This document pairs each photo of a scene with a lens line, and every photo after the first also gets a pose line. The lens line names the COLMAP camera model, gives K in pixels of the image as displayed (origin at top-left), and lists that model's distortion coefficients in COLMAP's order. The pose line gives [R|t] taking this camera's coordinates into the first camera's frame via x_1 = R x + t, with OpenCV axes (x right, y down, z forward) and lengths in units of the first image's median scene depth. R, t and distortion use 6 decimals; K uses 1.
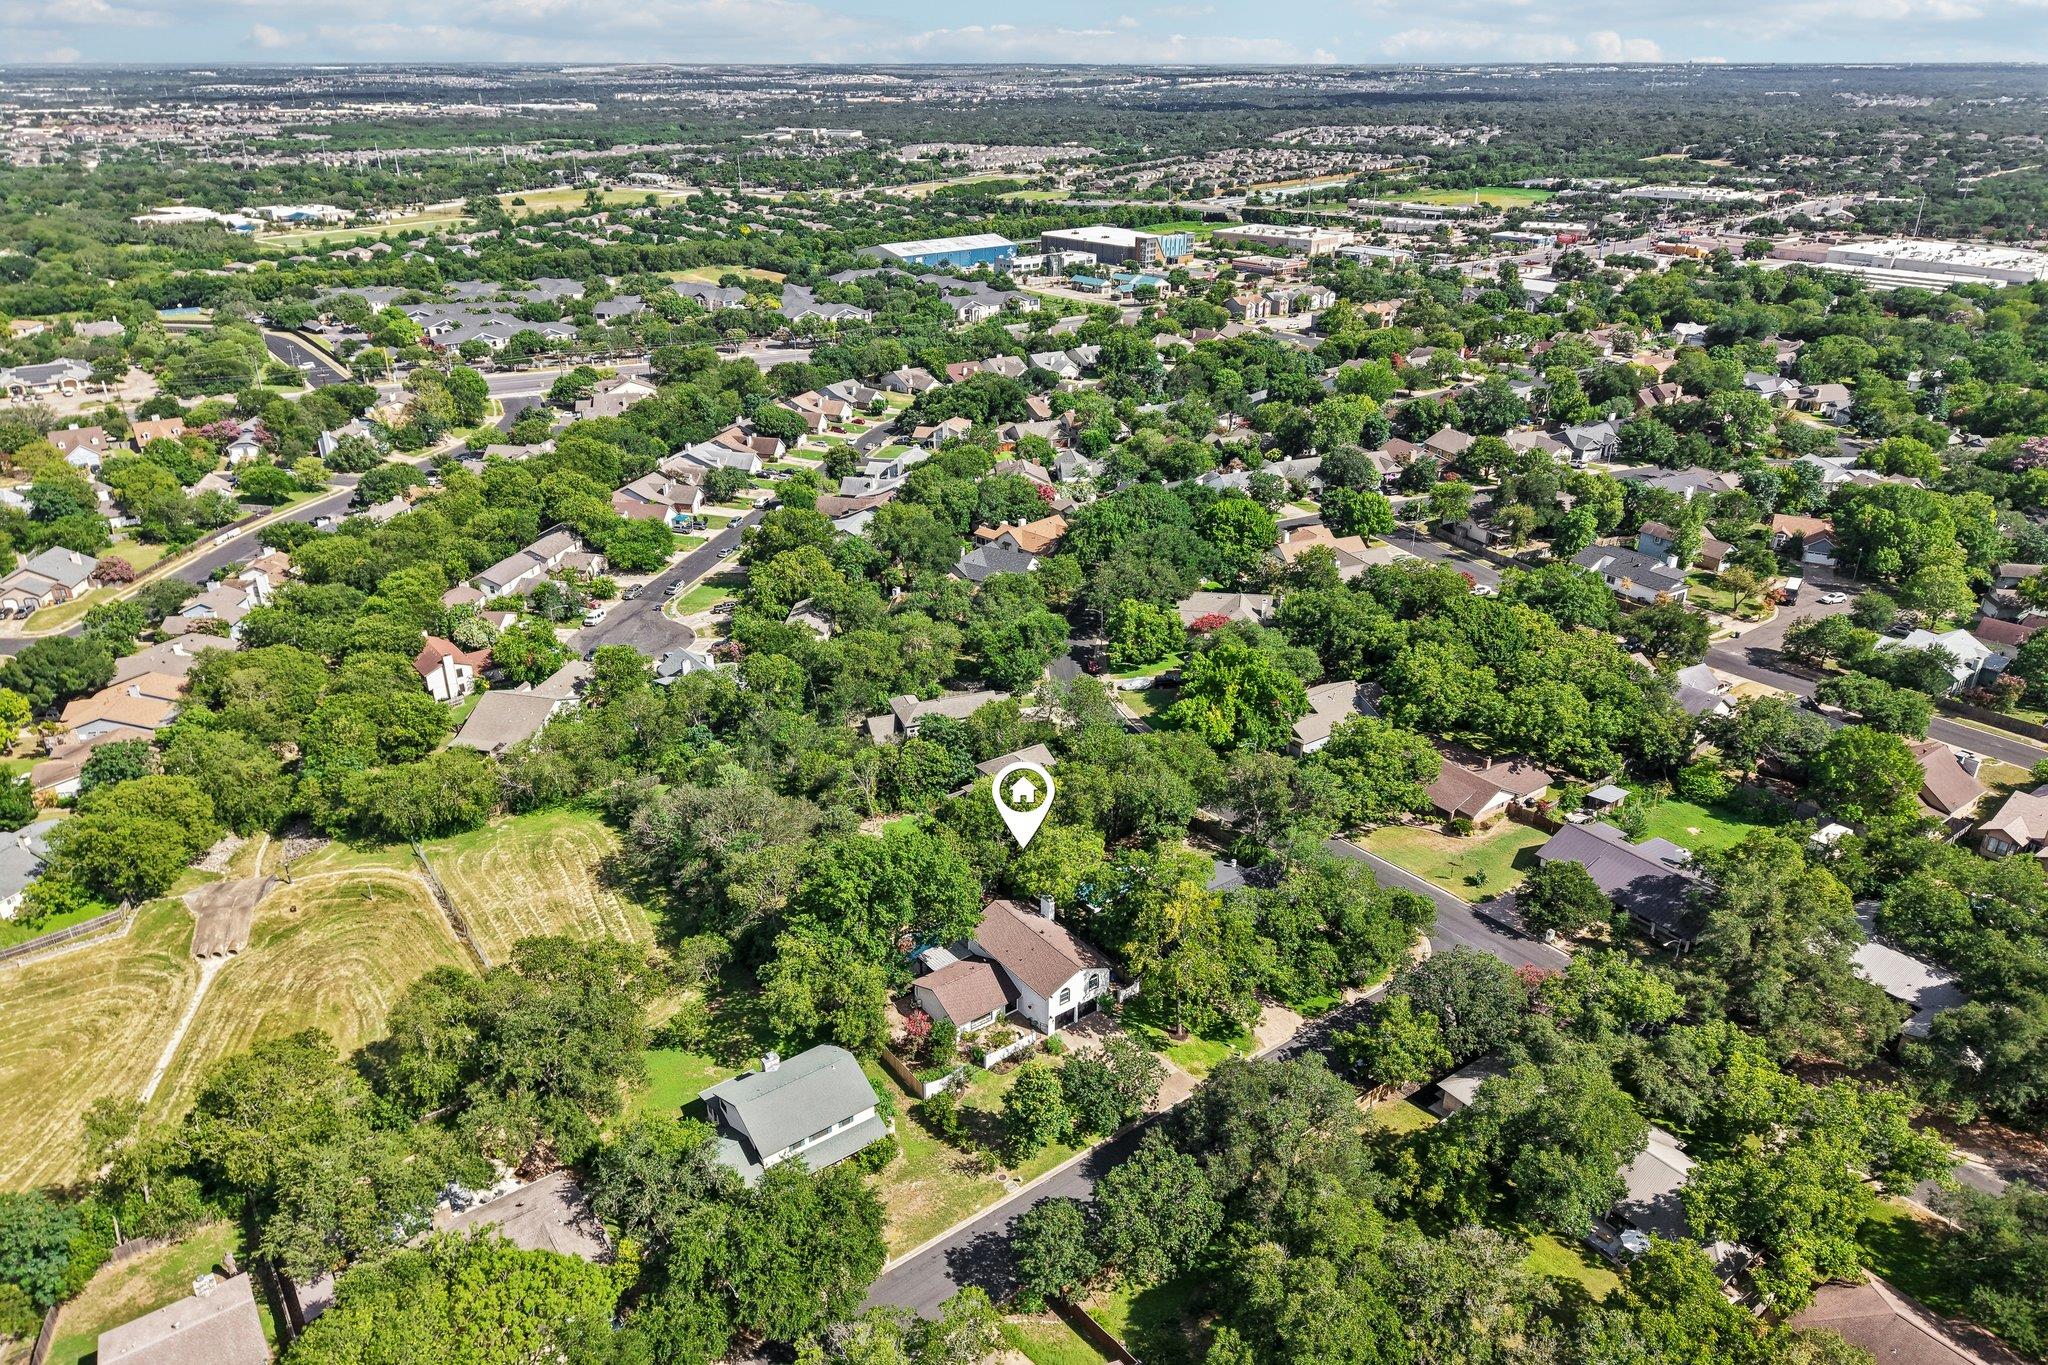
lens RADIAL K [[1325.4, 0, 1024.0], [0, 1325.4, 682.5], [0, 0, 1]] dist [0.002643, 0.000681]
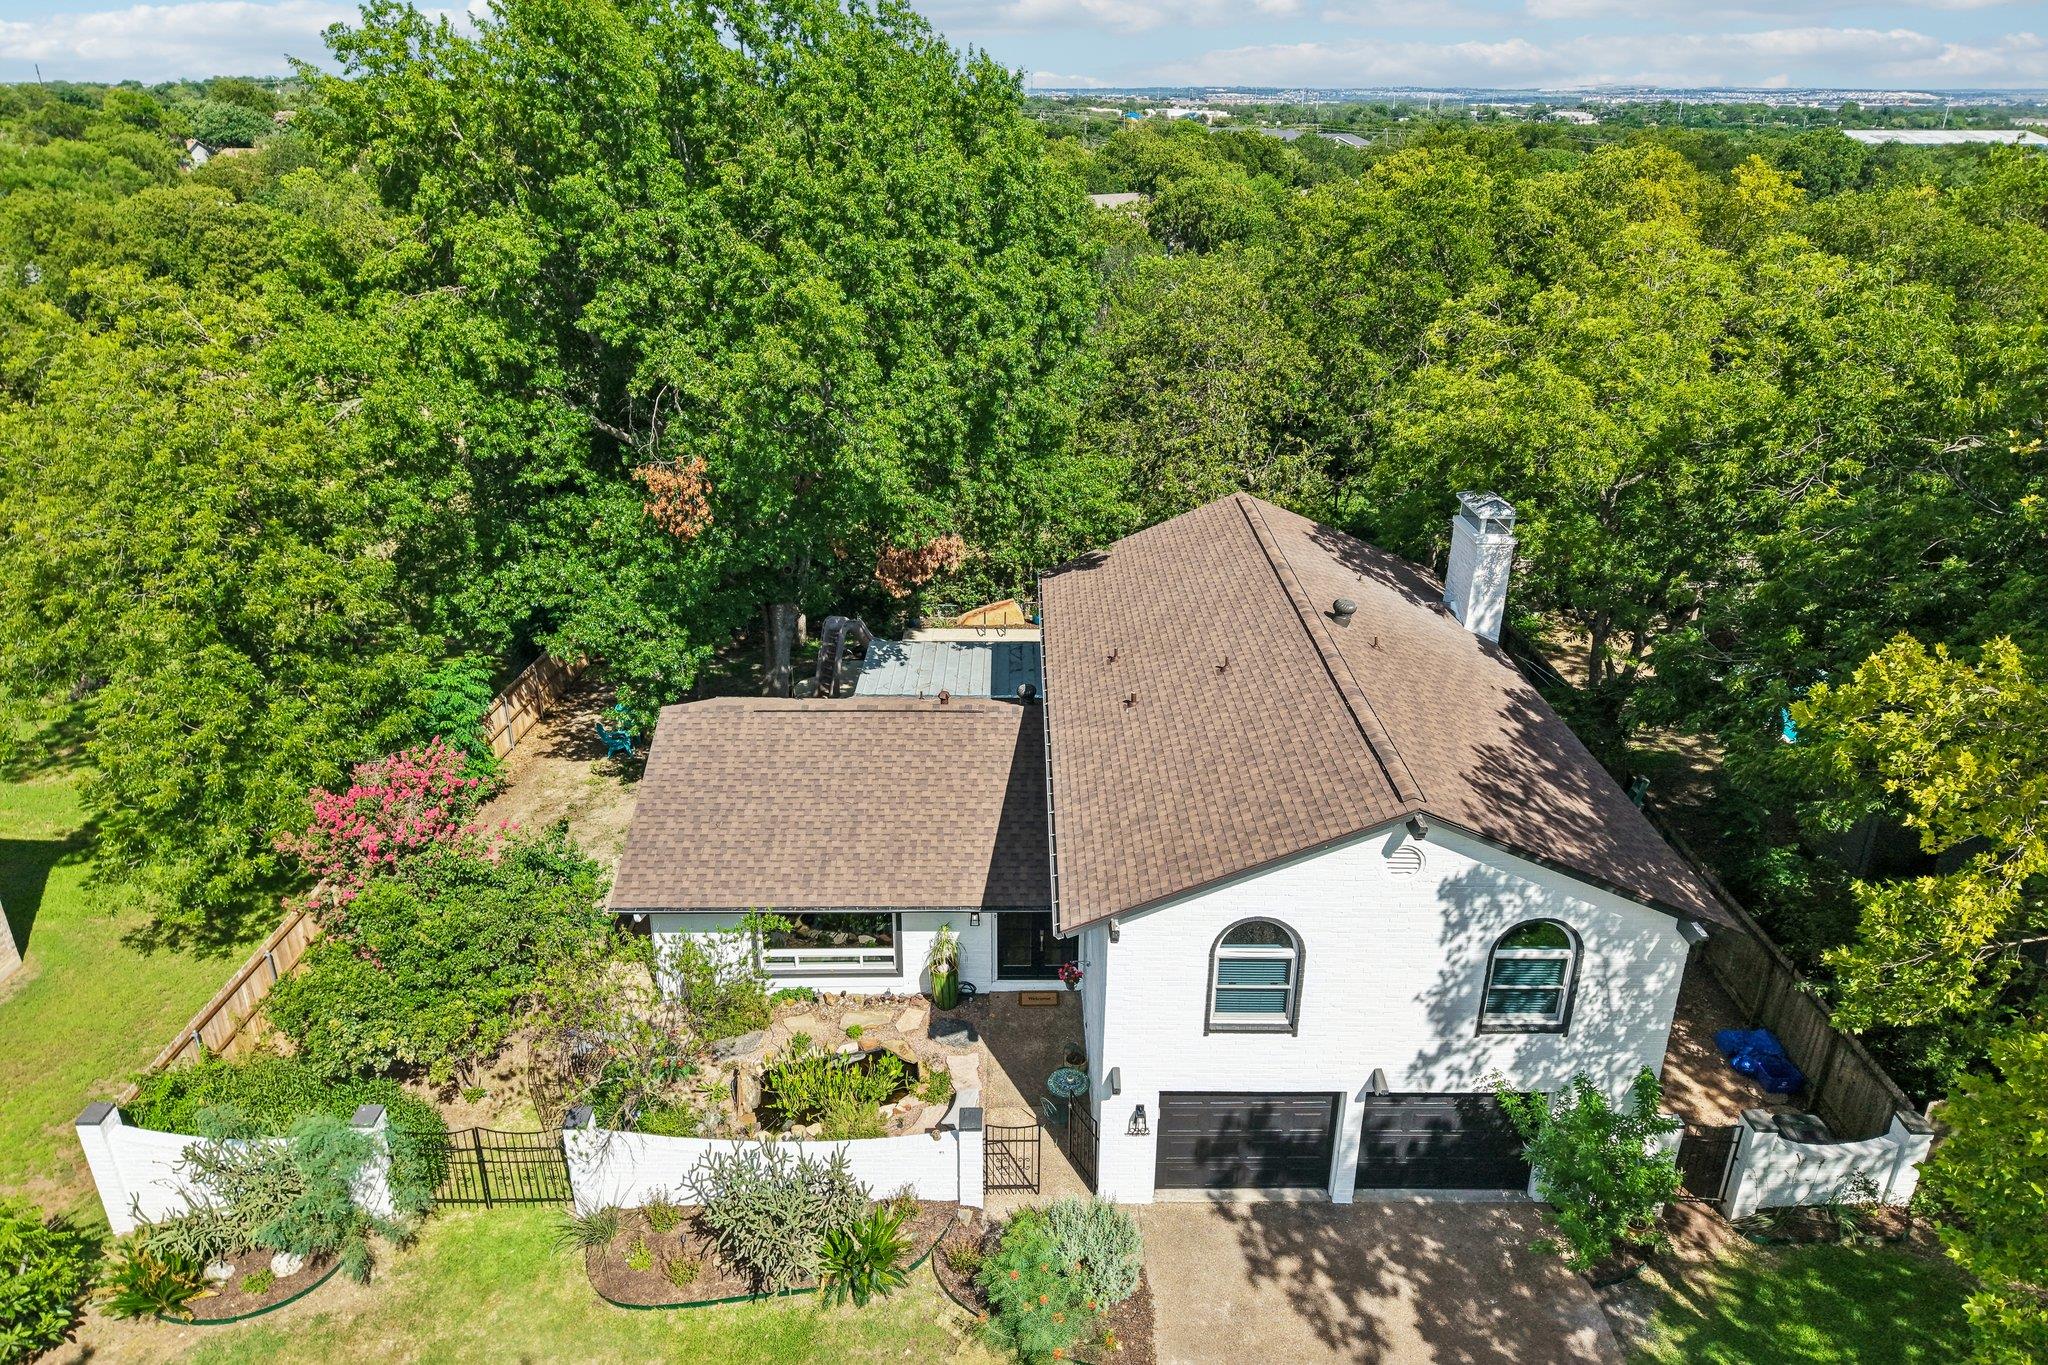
lens RADIAL K [[1325.4, 0, 1024.0], [0, 1325.4, 682.5], [0, 0, 1]] dist [0.002643, 0.000681]
pose [[0.803722, 0.233992, -0.547064, 0.077092], [-0.247095, 0.967655, 0.050868, 0.201612], [0.541272, 0.094293, 0.835544, 0.851437]]
